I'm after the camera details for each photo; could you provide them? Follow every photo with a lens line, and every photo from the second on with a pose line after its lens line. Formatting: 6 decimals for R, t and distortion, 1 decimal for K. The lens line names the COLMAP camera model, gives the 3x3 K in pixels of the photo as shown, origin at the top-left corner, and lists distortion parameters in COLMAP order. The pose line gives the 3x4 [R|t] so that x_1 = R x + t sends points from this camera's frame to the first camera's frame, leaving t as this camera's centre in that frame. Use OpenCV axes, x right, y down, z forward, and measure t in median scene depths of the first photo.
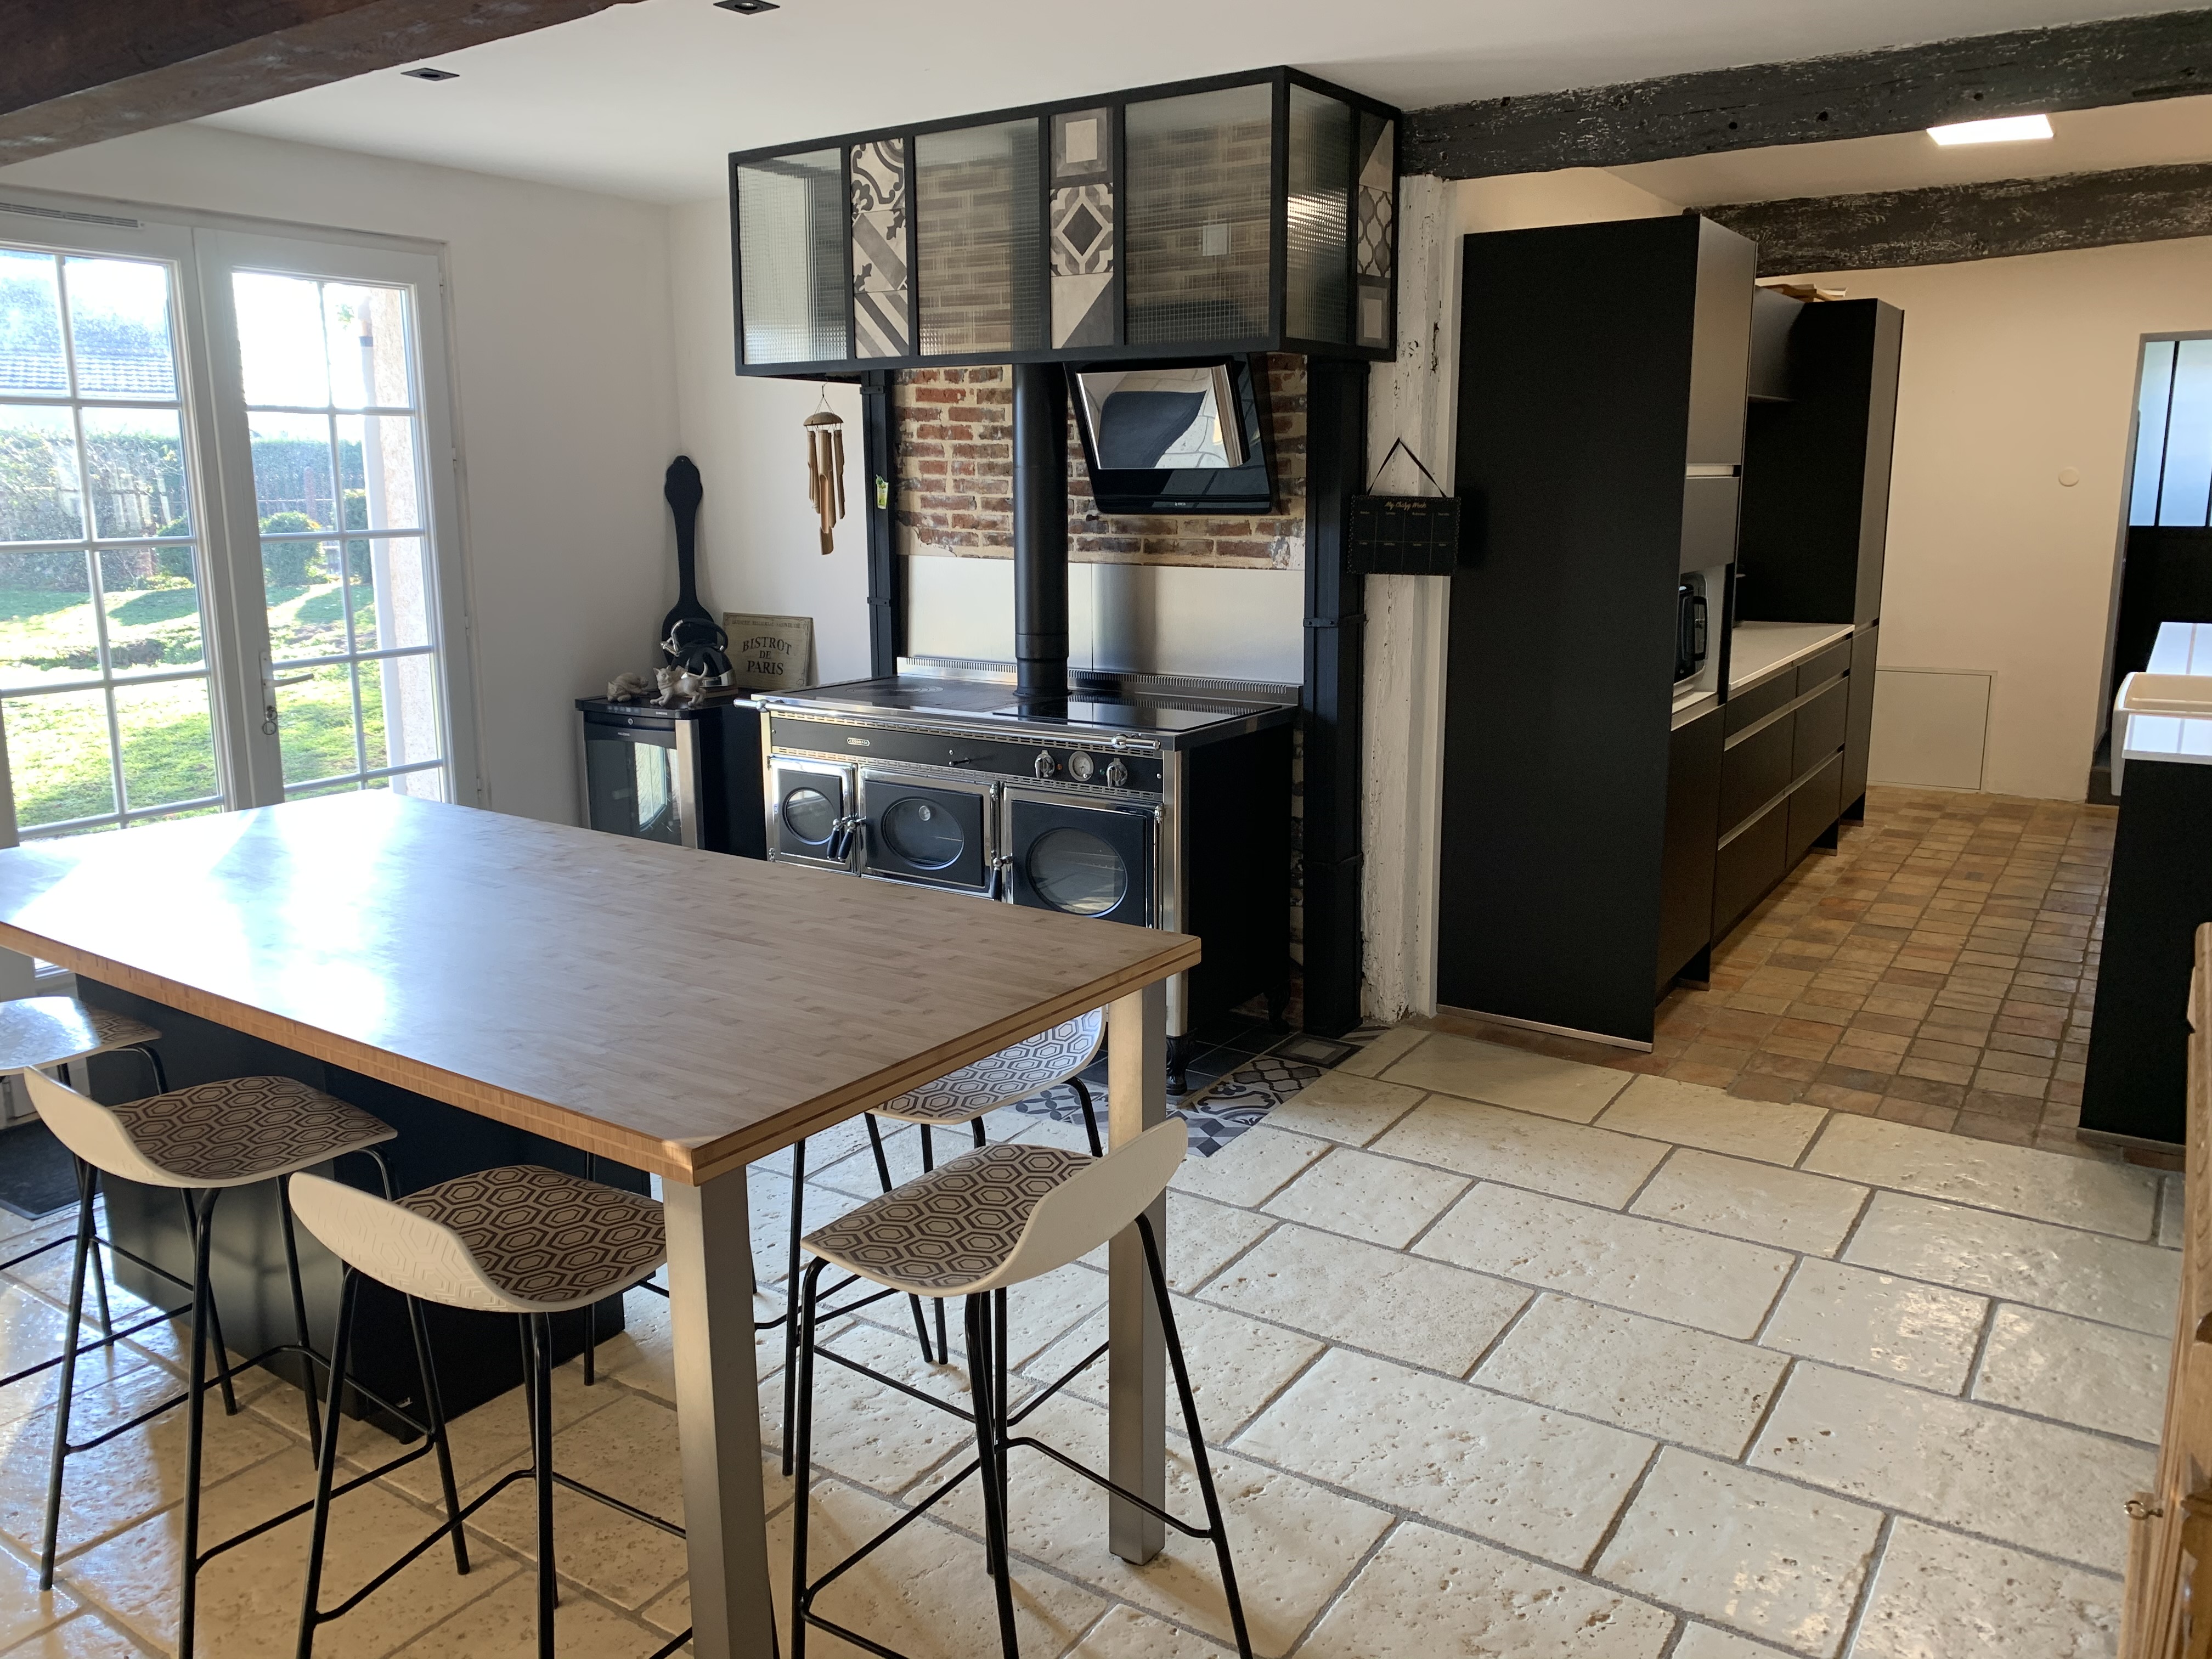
lens RADIAL K [[1690.7, 0, 1106.0], [0, 1690.7, 829.5], [0, 0, 1]] dist [0.003533, 0.010044]
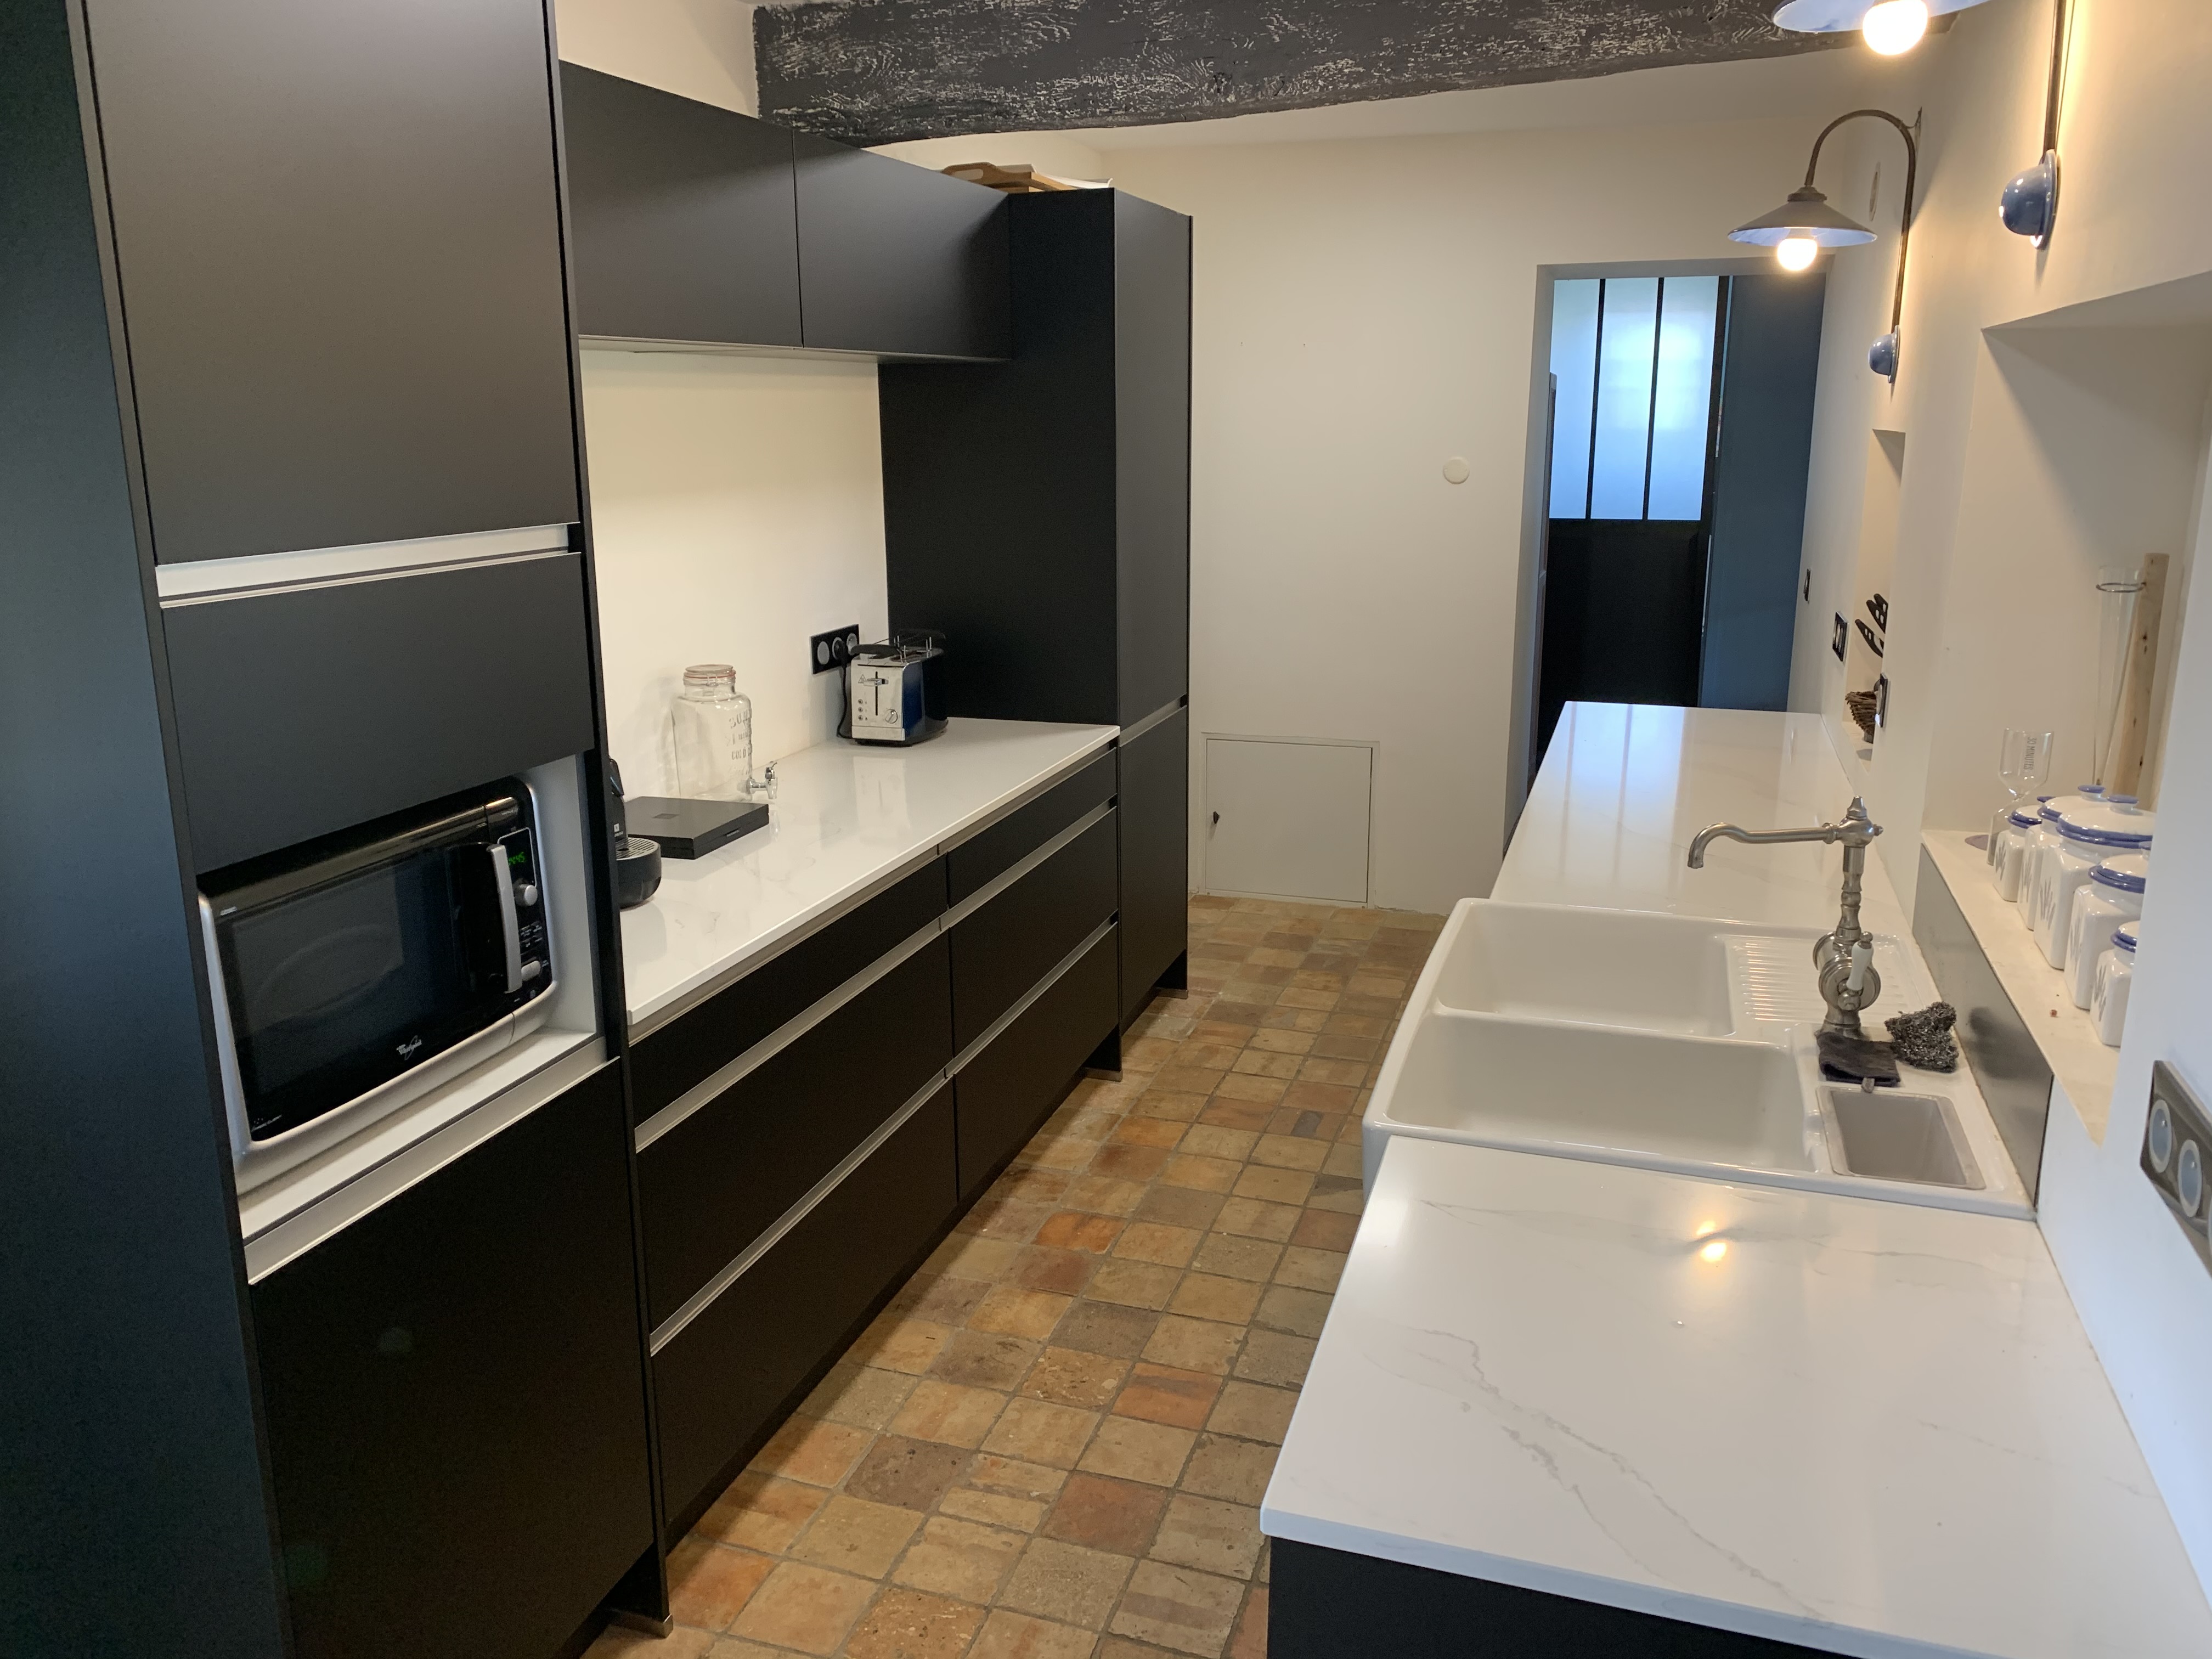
lens RADIAL K [[1637.9, 0, 1106.0], [0, 1637.9, 829.5], [0, 0, 1]] dist [-0.005615, -0.002328]
pose [[0.971637, -0.055448, 0.229884, 0.305451], [0.043568, 0.997455, 0.056438, -0.120088], [-0.232428, -0.044822, 0.971580, 0.428479]]
